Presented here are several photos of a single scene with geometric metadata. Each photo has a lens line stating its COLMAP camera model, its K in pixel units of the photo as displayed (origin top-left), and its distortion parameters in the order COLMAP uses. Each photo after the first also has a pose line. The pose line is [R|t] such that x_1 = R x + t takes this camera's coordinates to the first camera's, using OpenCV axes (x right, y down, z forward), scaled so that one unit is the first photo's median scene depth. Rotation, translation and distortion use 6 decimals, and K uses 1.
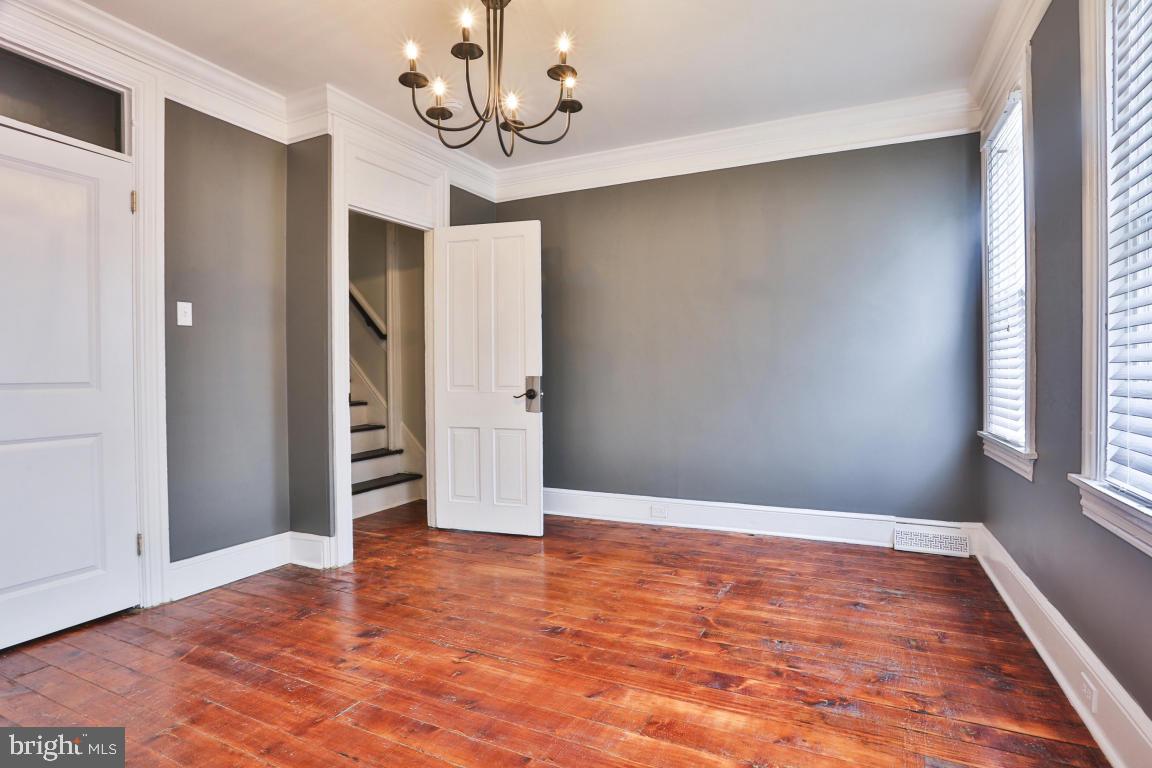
lens RADIAL K [[592.7, 0, 582.2], [0, 592.7, 383.7], [0, 0, 1]] dist [-0.080118, 0.034849]
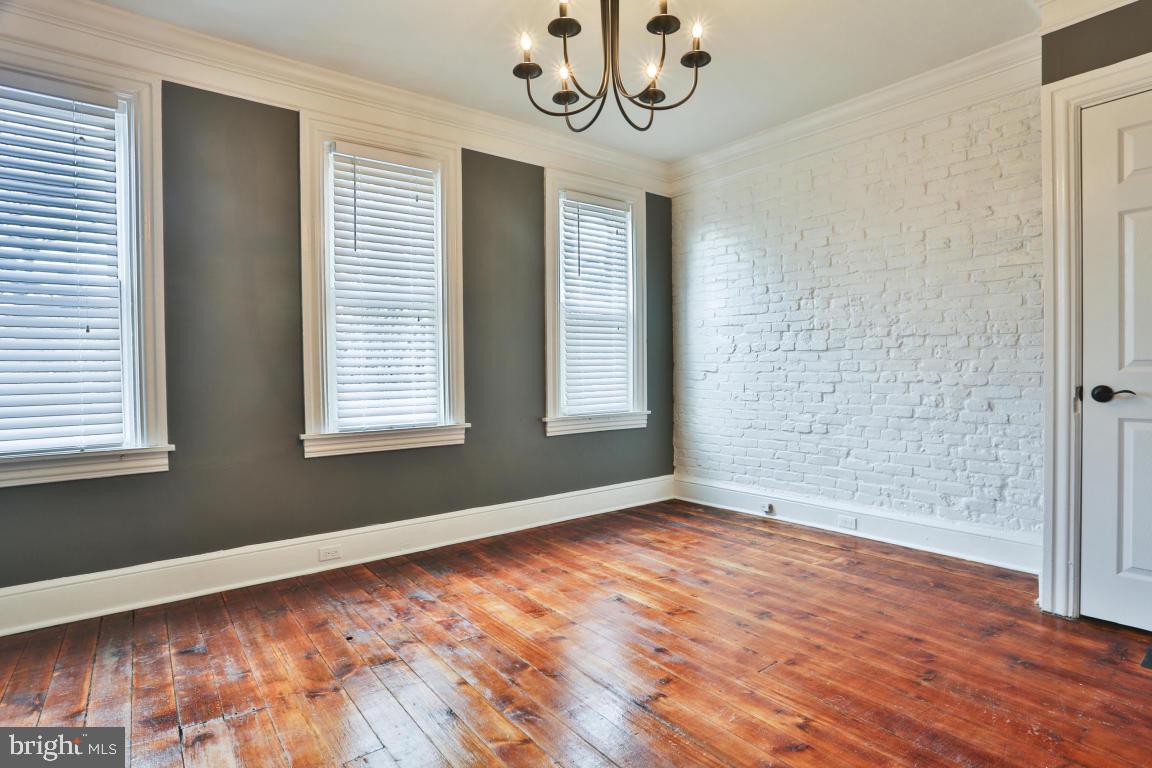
lens RADIAL K [[592.7, 0, 582.2], [0, 592.7, 383.7], [0, 0, 1]] dist [-0.080118, 0.034849]
pose [[-0.898548, 0.011253, 0.438730, -0.480963], [0.029199, 0.998989, 0.034177, -0.017902], [-0.437902, 0.043520, -0.897969, 1.759300]]
